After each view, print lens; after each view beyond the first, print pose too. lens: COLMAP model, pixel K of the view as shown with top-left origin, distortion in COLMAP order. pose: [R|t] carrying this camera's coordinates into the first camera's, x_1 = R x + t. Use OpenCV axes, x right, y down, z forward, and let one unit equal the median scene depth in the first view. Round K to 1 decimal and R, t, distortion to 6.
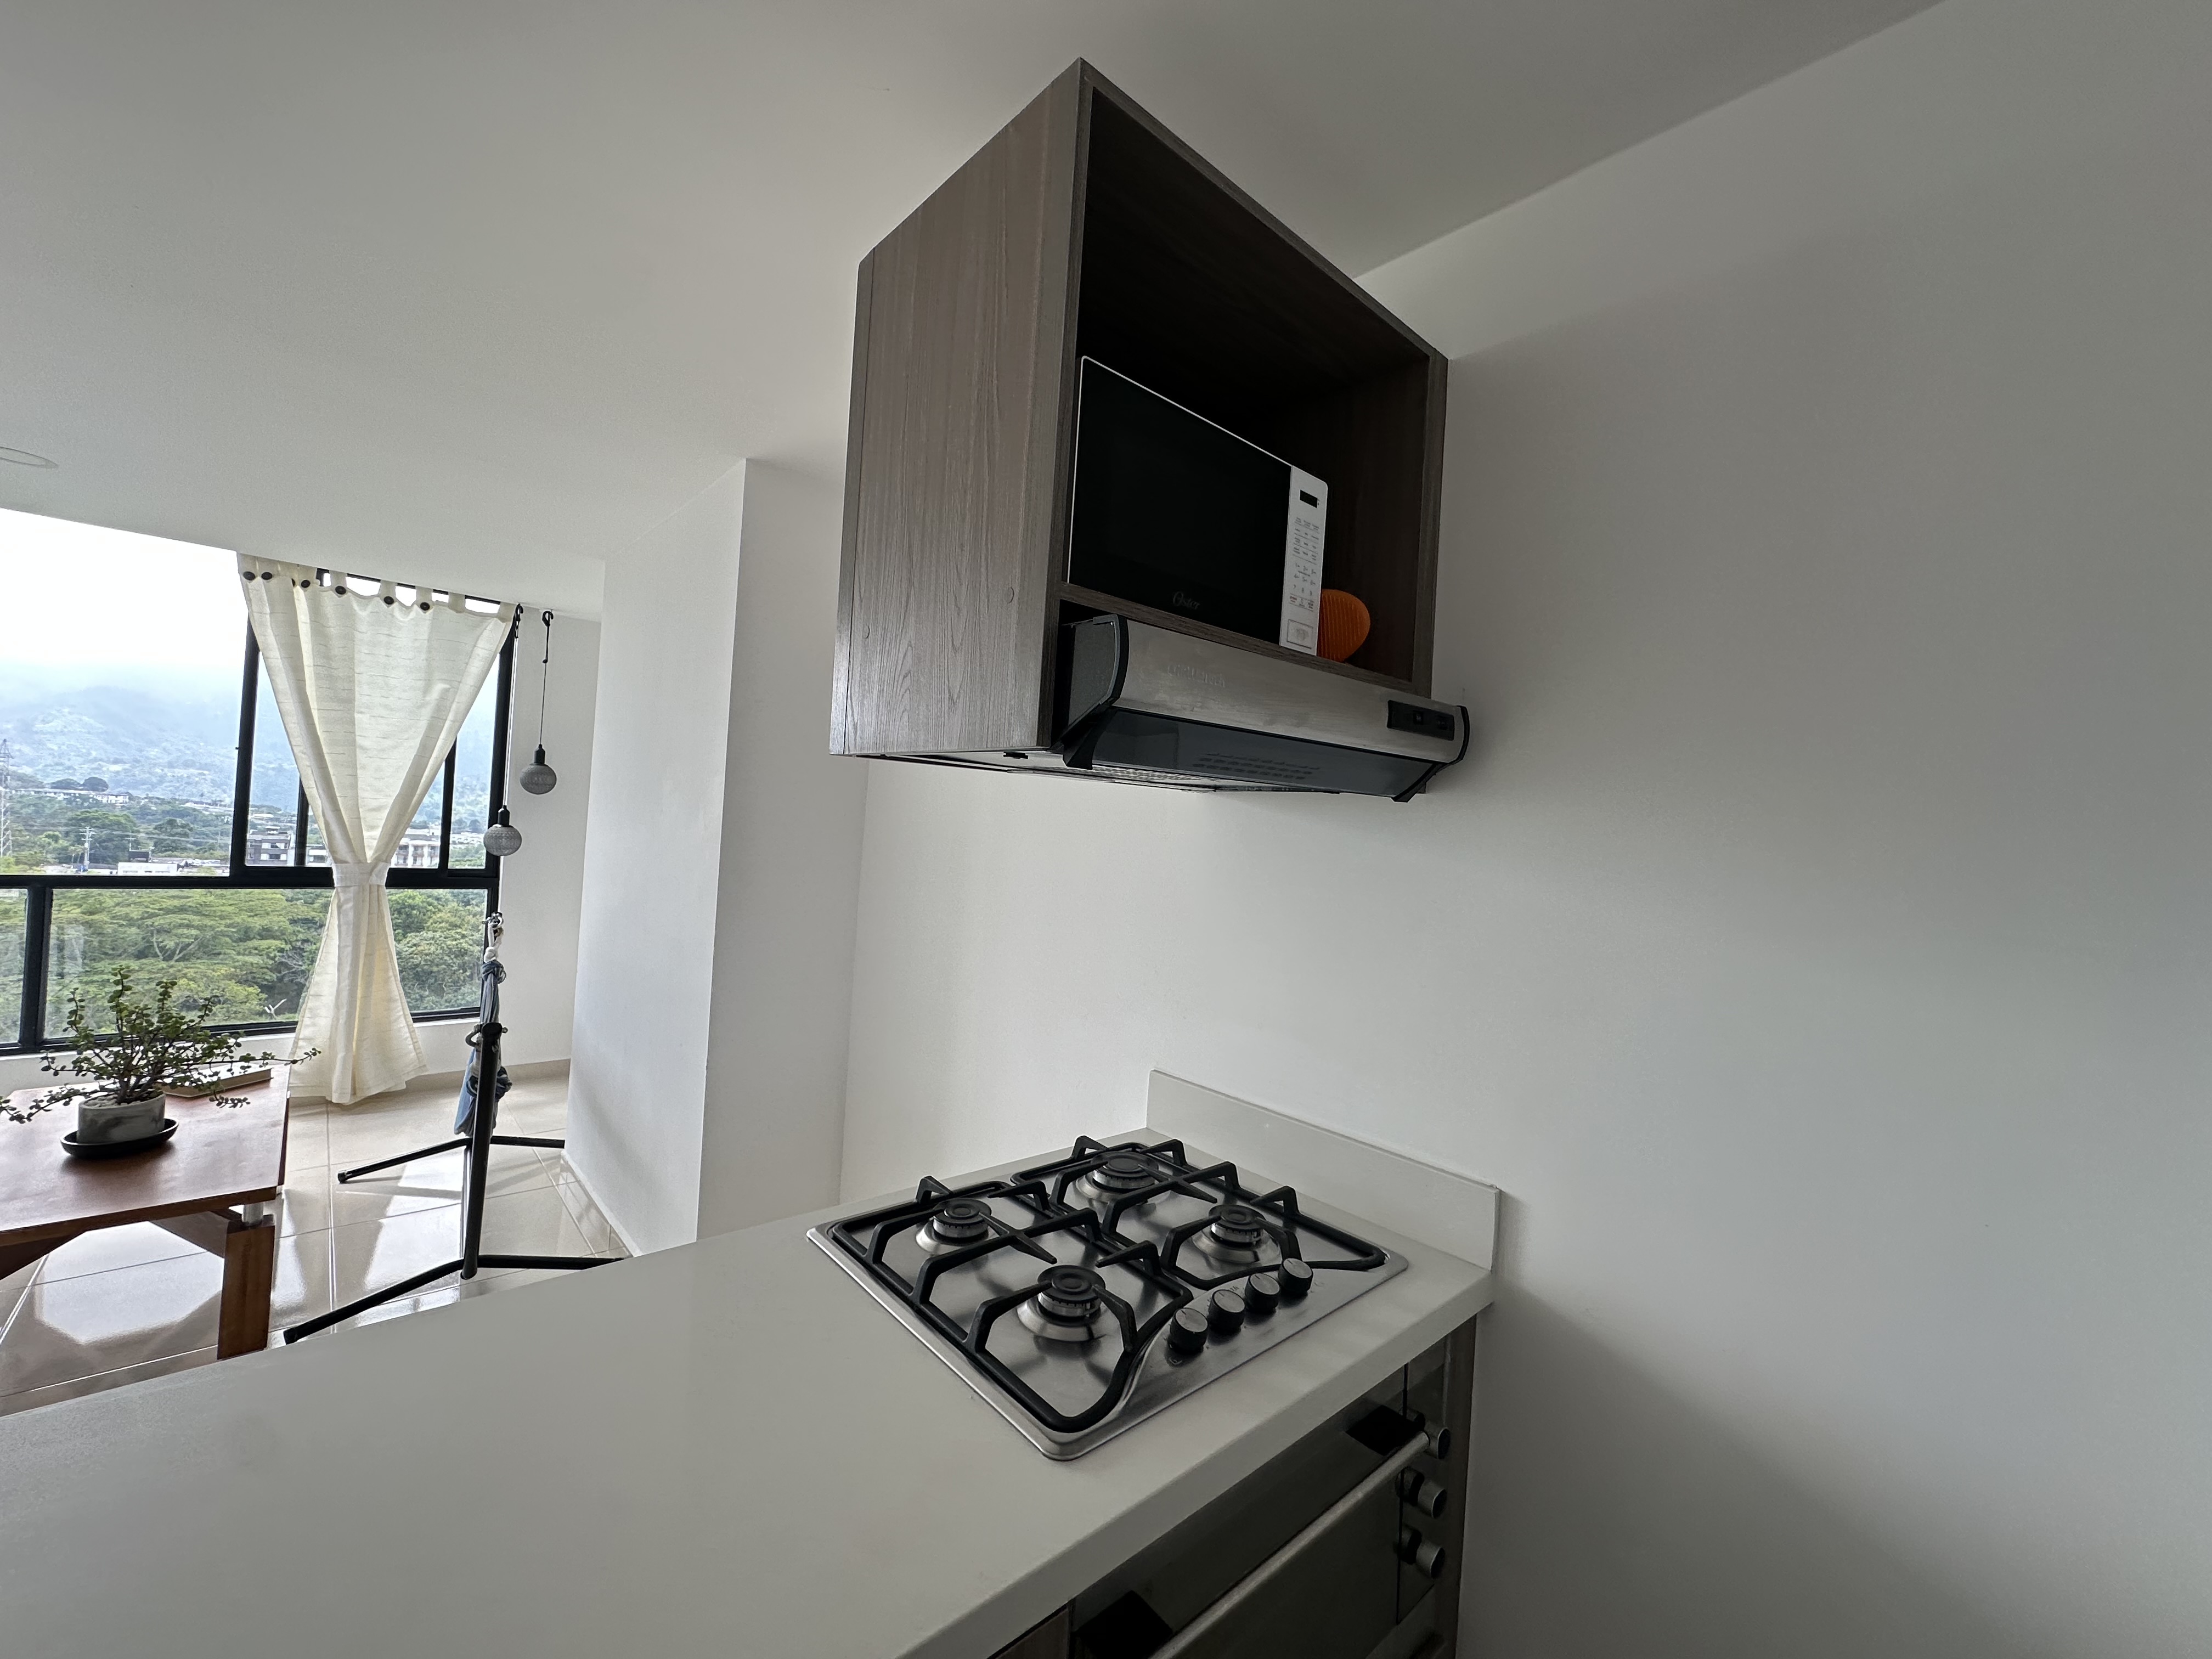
lens RADIAL K [[880.1, 0, 1110.5], [0, 880.1, 832.0], [0, 0, 1]] dist [-0.003716, 0.000776]
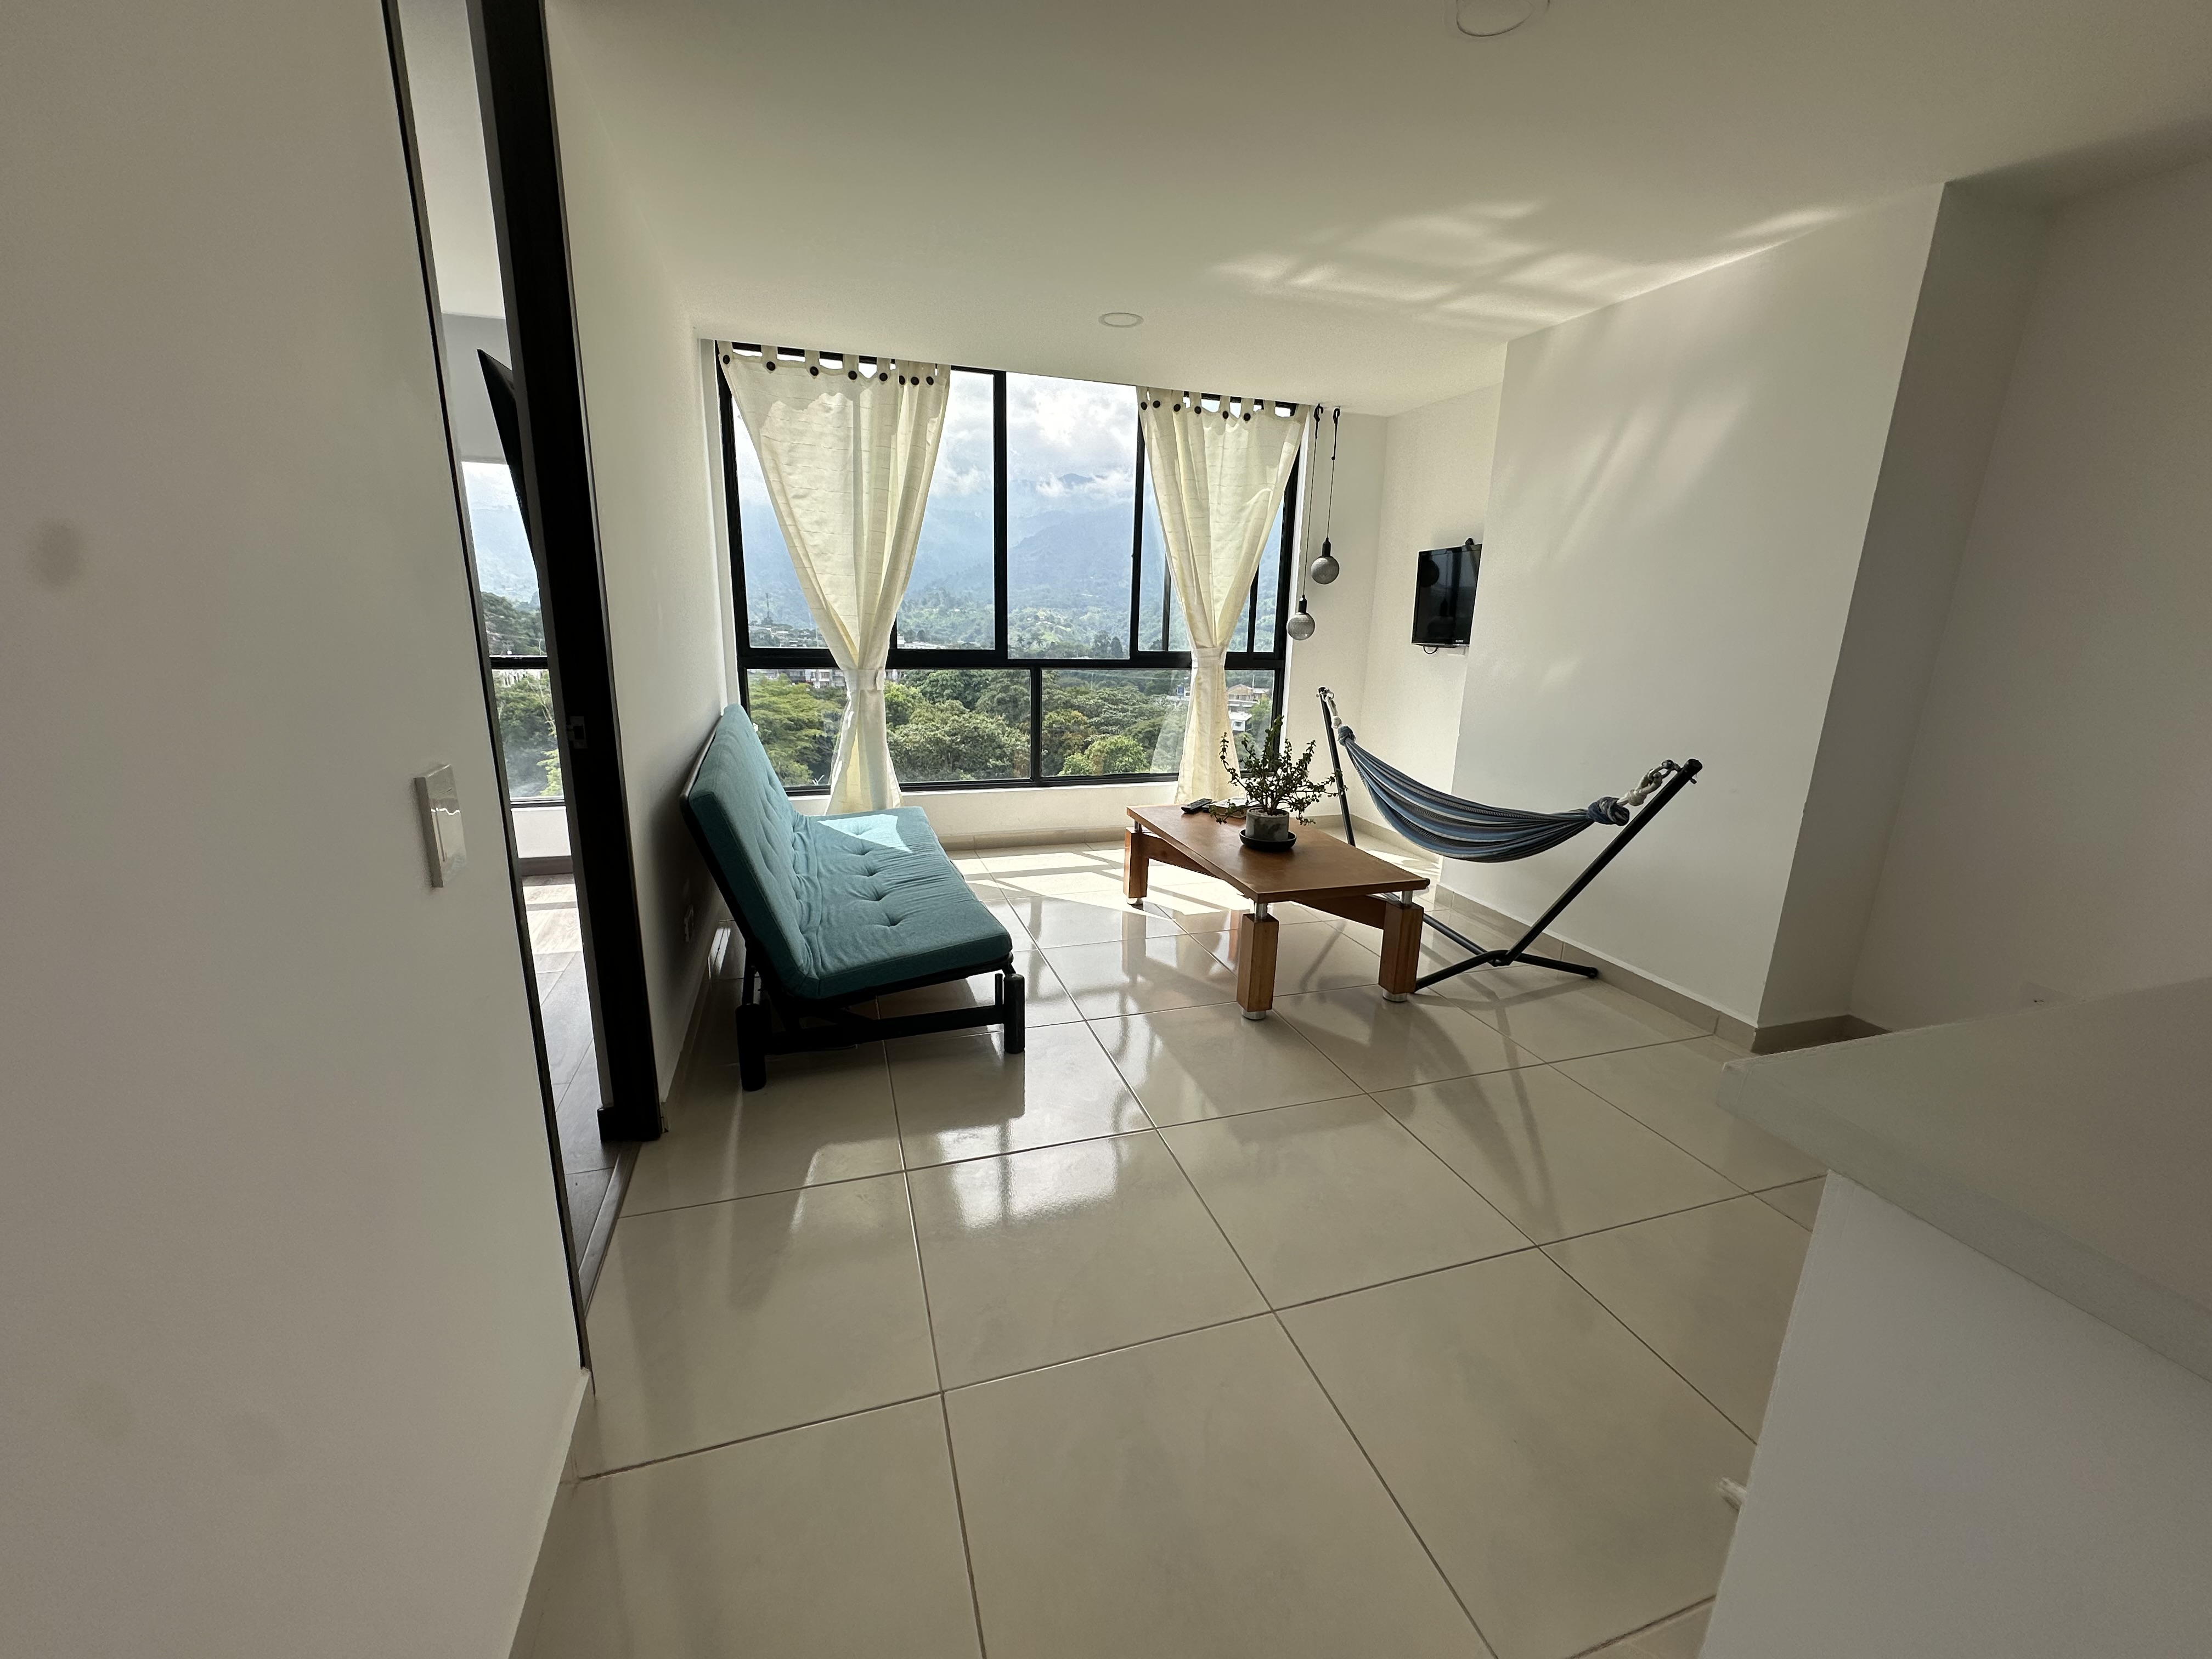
lens RADIAL K [[880.1, 0, 1109.7], [0, 880.1, 817.8], [0, 0, 1]] dist [-0.003716, 0.000776]
pose [[0.914789, 0.053641, -0.400355, -0.483794], [0.031583, 0.978610, 0.203283, 0.013502], [0.402696, -0.198606, 0.893528, -0.197405]]
